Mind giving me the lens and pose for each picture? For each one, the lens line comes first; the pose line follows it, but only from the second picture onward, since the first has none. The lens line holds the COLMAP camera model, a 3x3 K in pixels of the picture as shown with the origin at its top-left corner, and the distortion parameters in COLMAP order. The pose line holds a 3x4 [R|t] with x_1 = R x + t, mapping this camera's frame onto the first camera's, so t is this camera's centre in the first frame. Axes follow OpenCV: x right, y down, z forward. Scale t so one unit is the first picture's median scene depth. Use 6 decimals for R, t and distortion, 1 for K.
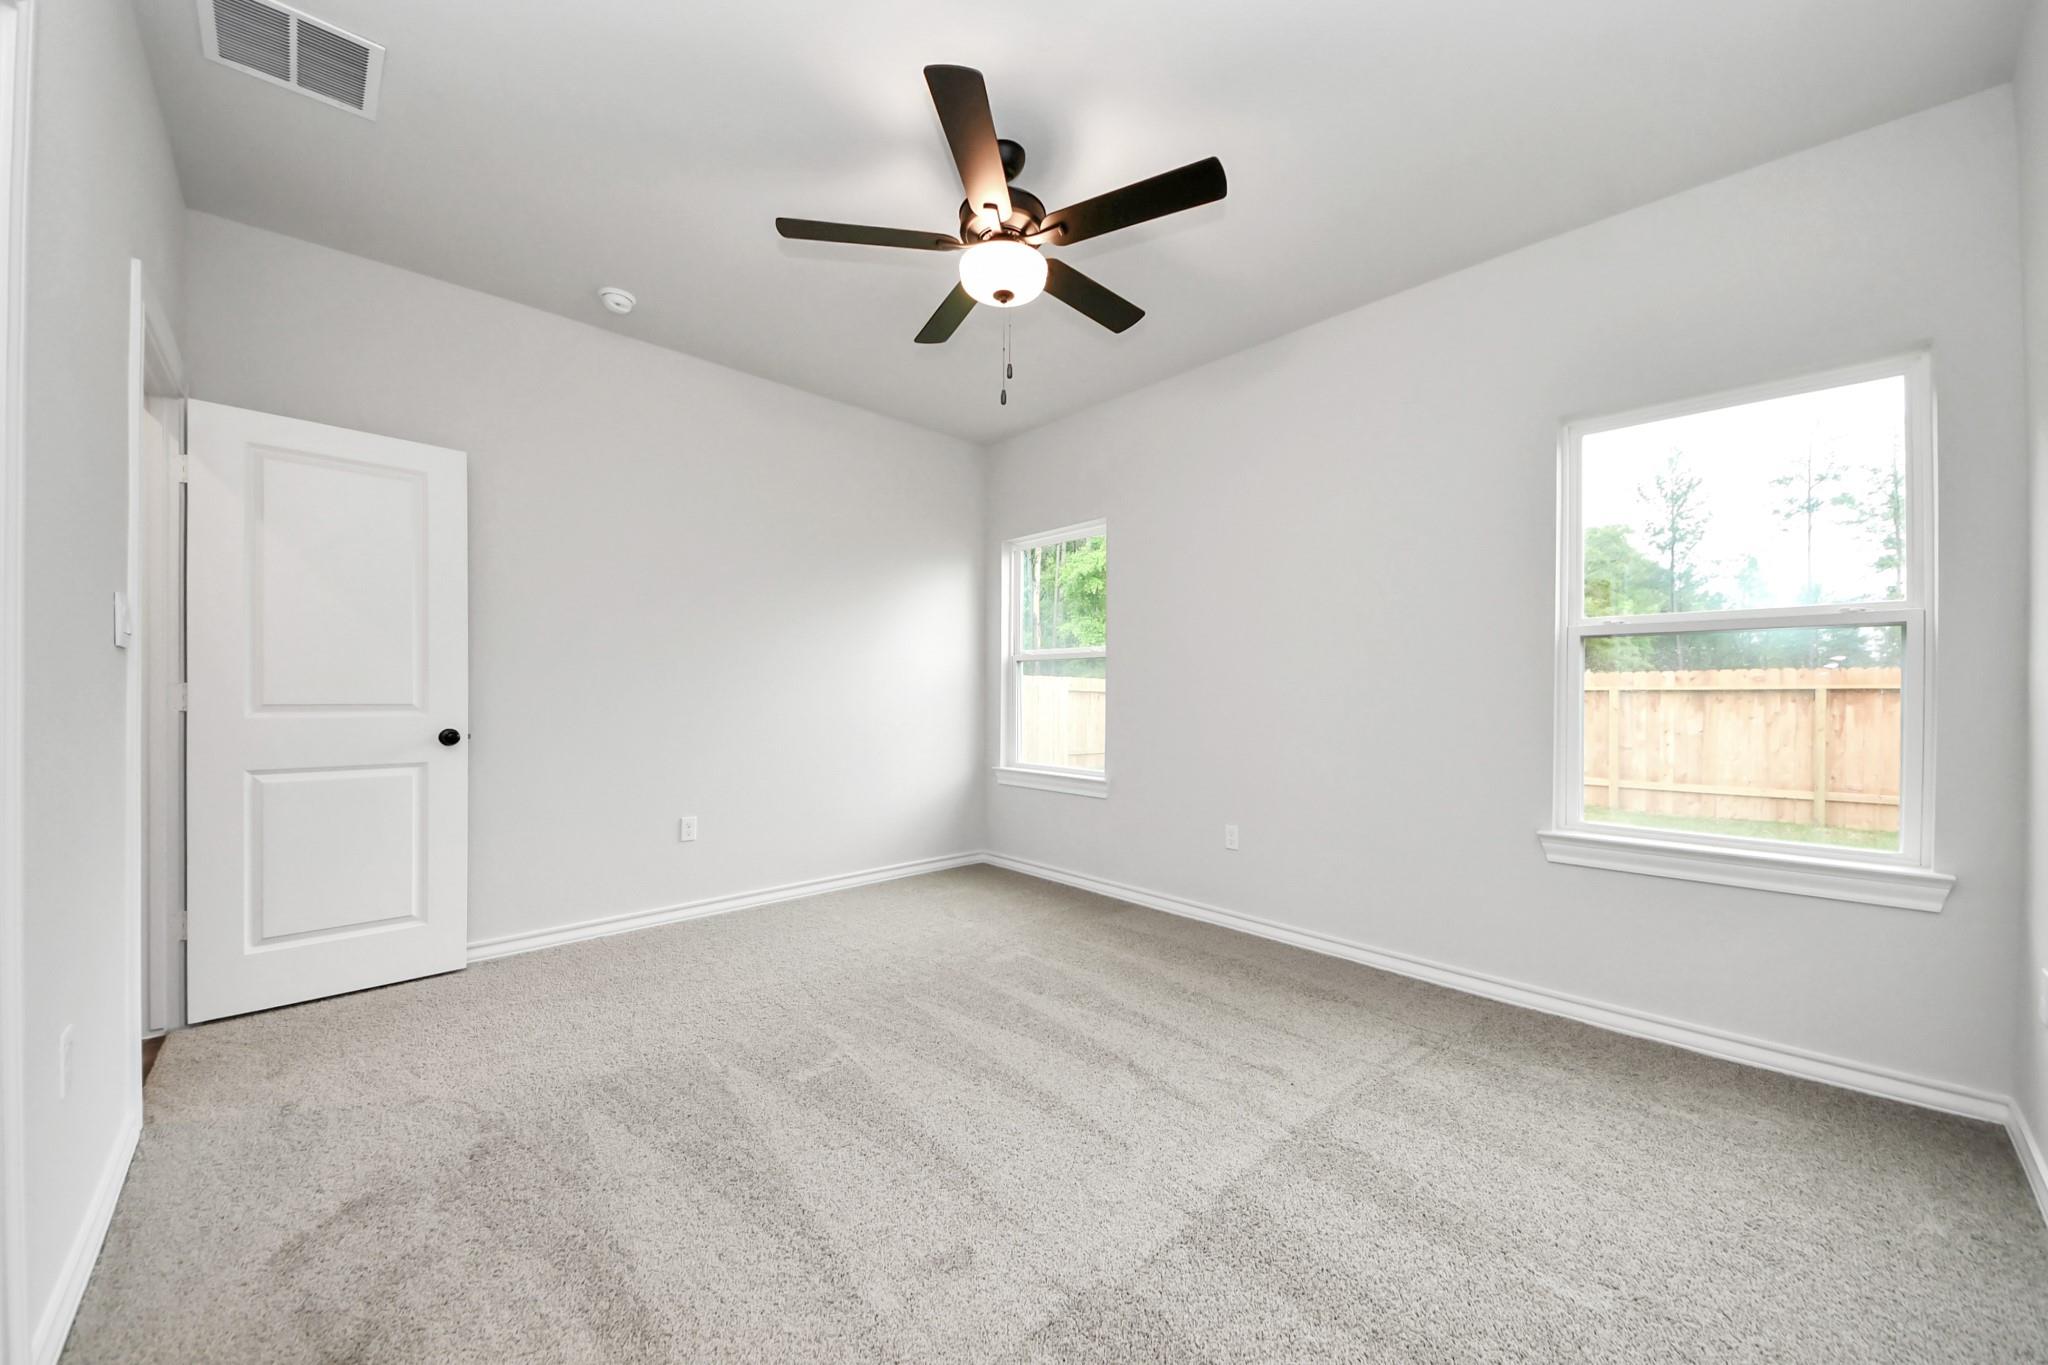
lens RADIAL K [[731.9, 0, 1018.6], [0, 731.9, 686.1], [0, 0, 1]] dist [-0.002299, -0.006530]
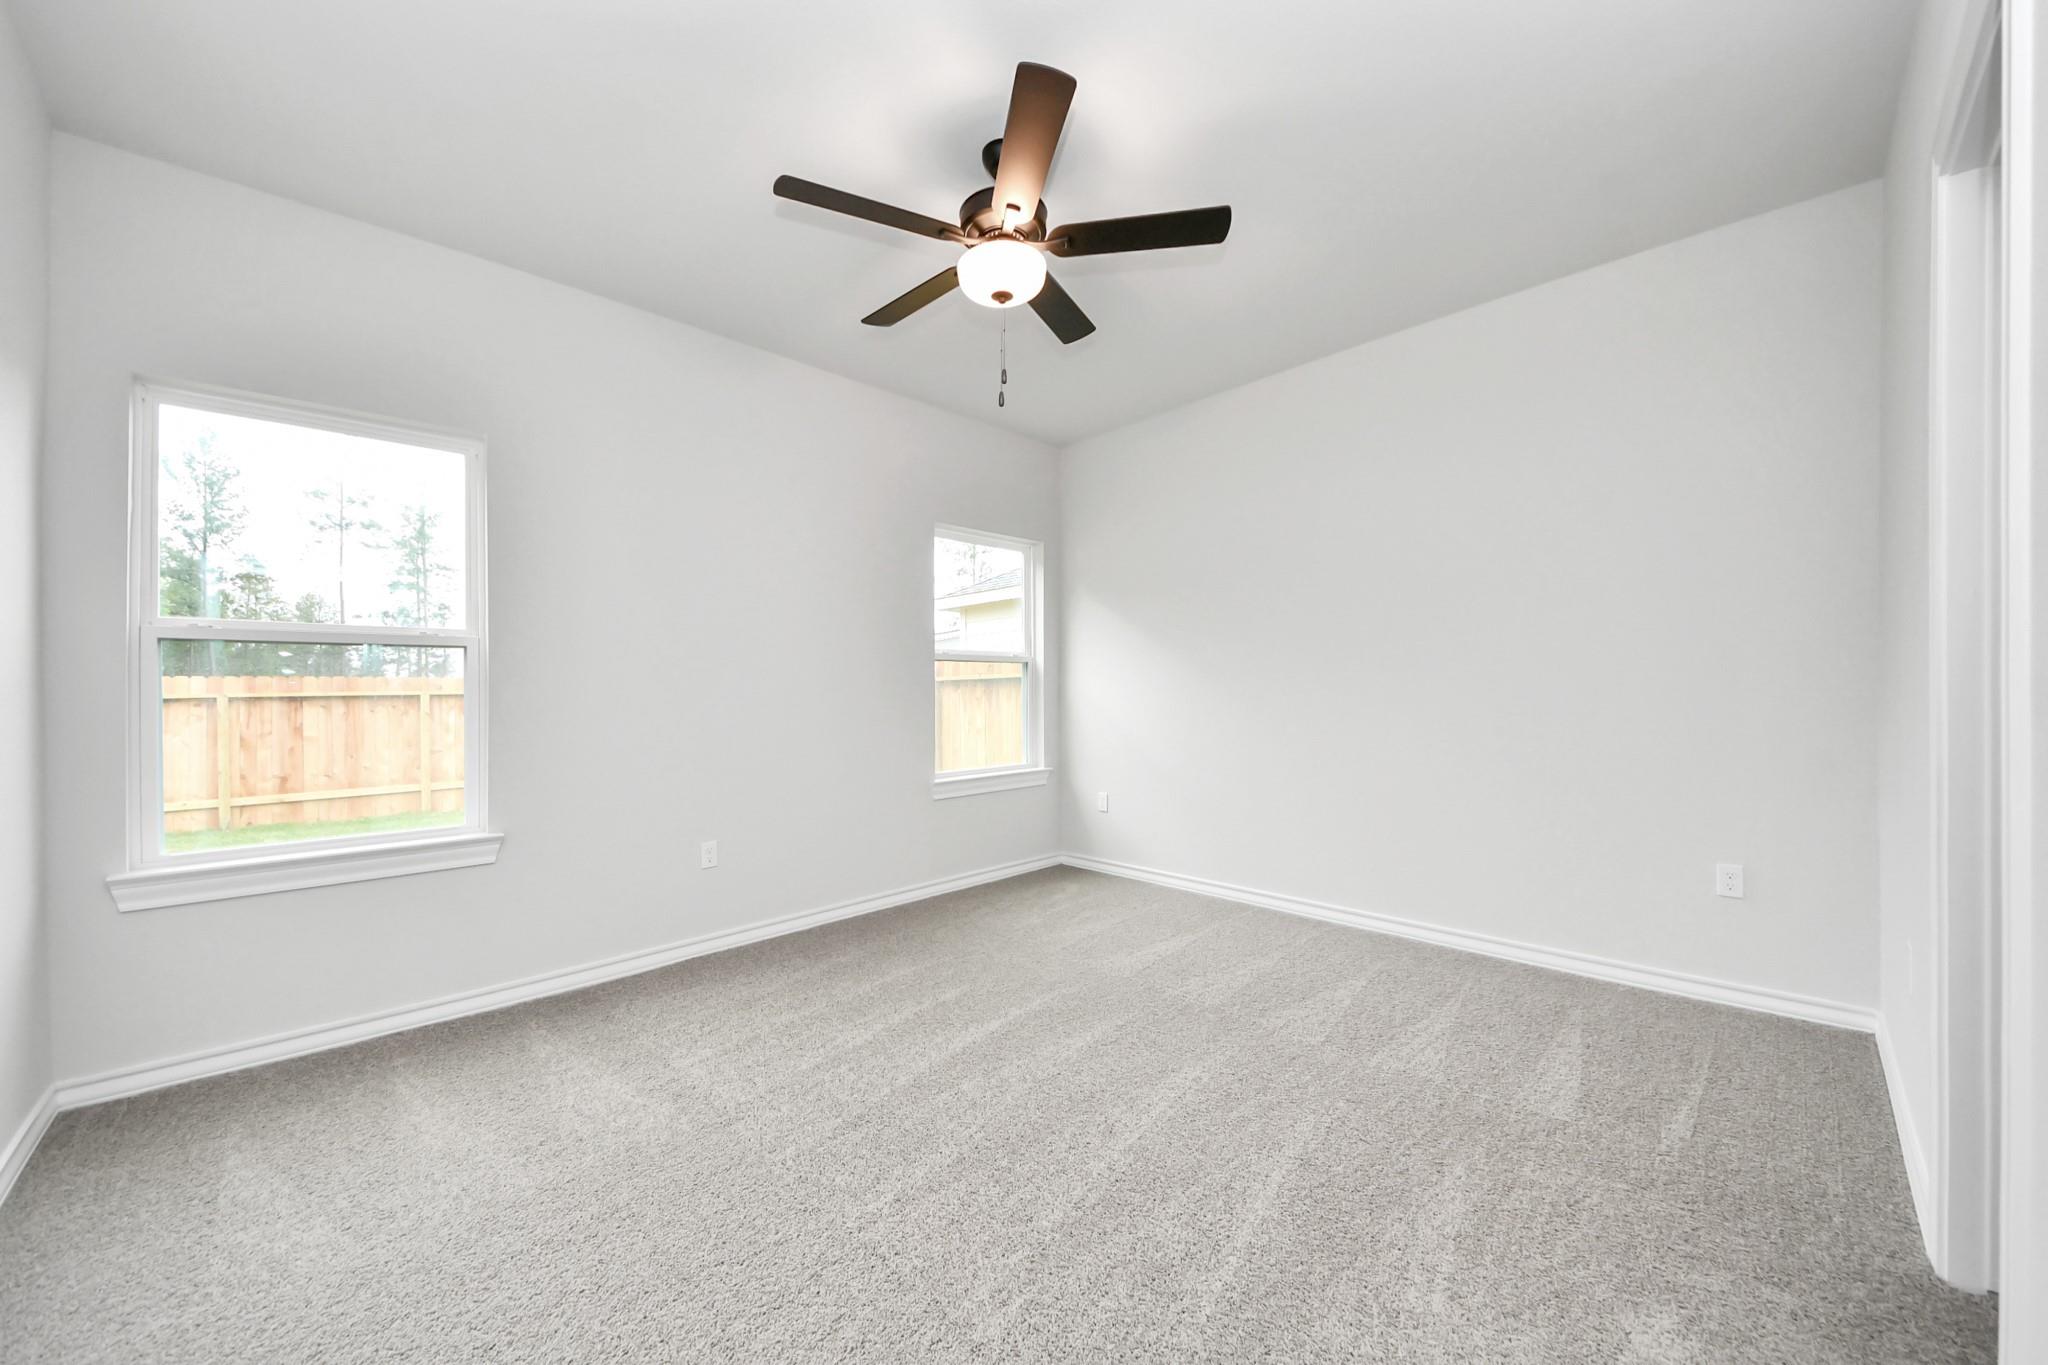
lens RADIAL K [[731.9, 0, 1013.2], [0, 731.9, 697.6], [0, 0, 1]] dist [-0.002299, -0.006530]
pose [[-0.025064, -0.013520, 0.999594, -0.213564], [0.004599, 0.999896, 0.013639, -0.001333], [-0.999675, 0.004939, -0.024999, 0.211690]]
